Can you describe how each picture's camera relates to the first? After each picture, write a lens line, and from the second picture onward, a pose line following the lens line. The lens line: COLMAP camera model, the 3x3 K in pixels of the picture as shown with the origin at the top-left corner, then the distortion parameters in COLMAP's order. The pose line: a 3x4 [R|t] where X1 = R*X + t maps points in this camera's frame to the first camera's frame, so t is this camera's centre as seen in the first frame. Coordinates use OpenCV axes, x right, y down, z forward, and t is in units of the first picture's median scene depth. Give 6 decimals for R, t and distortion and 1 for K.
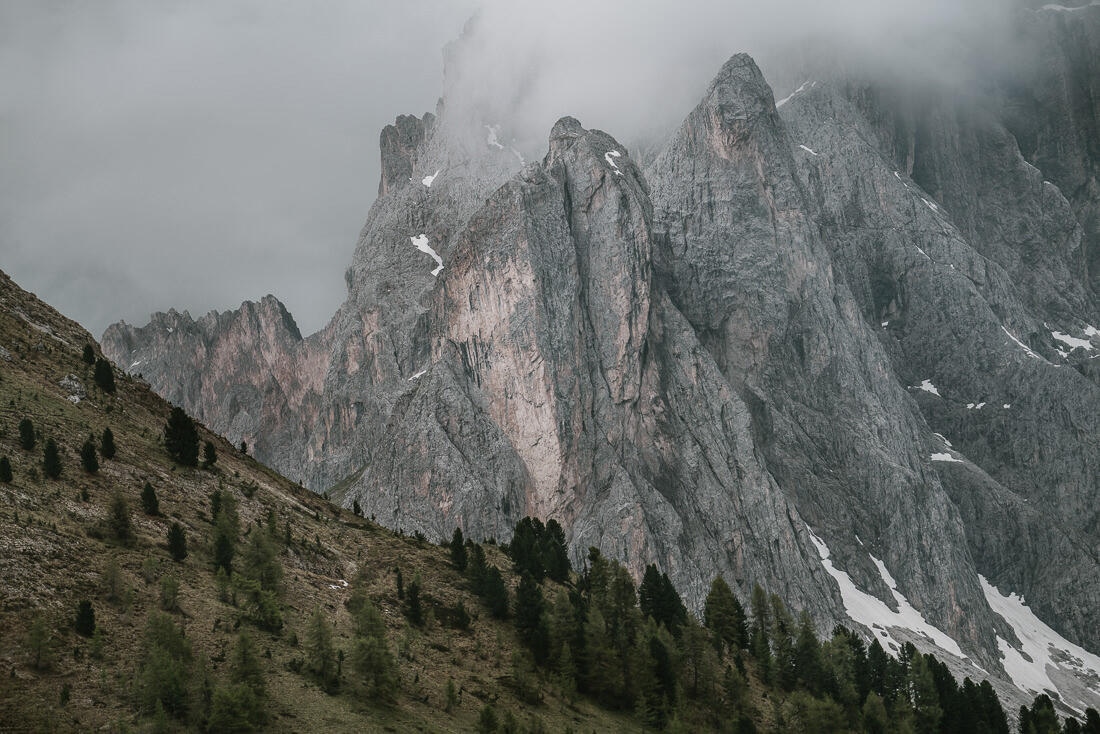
lens RADIAL K [[4463.7, 0, 550.0], [0, 4463.7, 367.0], [0, 0, 1]] dist [0.959379, 0.282286]
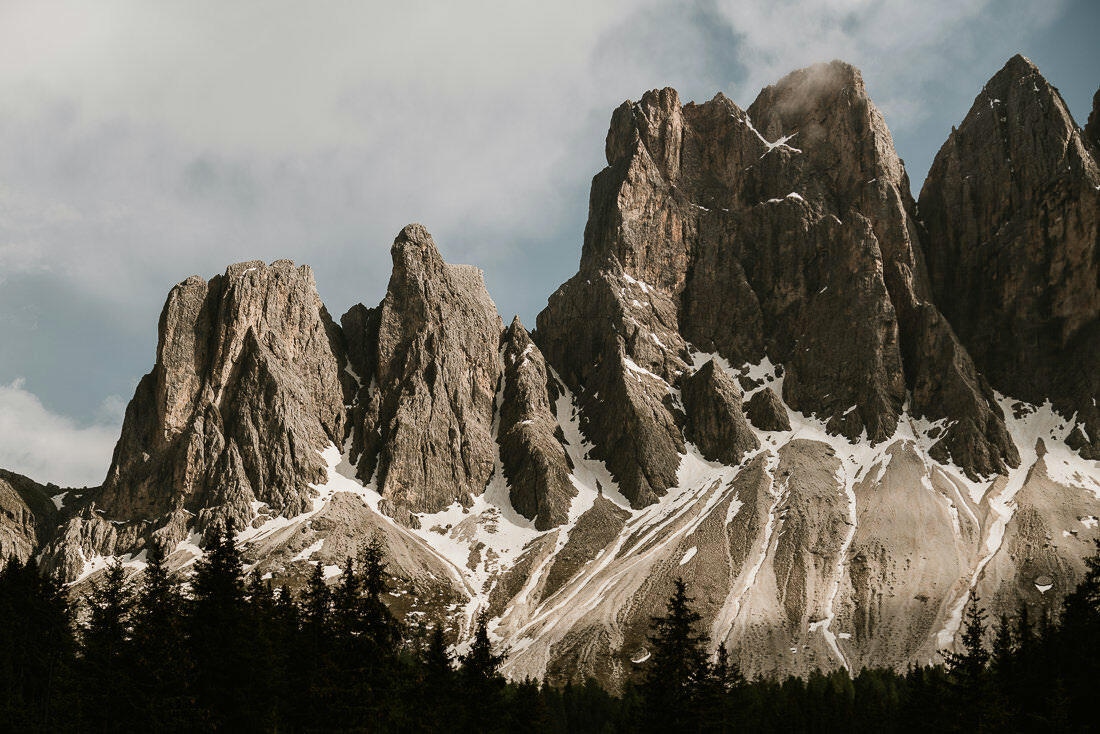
lens RADIAL K [[2267.2, 0, 550.0], [0, 2267.2, 367.0], [0, 0, 1]] dist [-0.107630, -0.215837]
pose [[0.801231, -0.096207, -0.590570, 0.586200], [0.023727, 0.991322, -0.129301, 0.106968], [0.597884, 0.089587, 0.796561, 0.224604]]
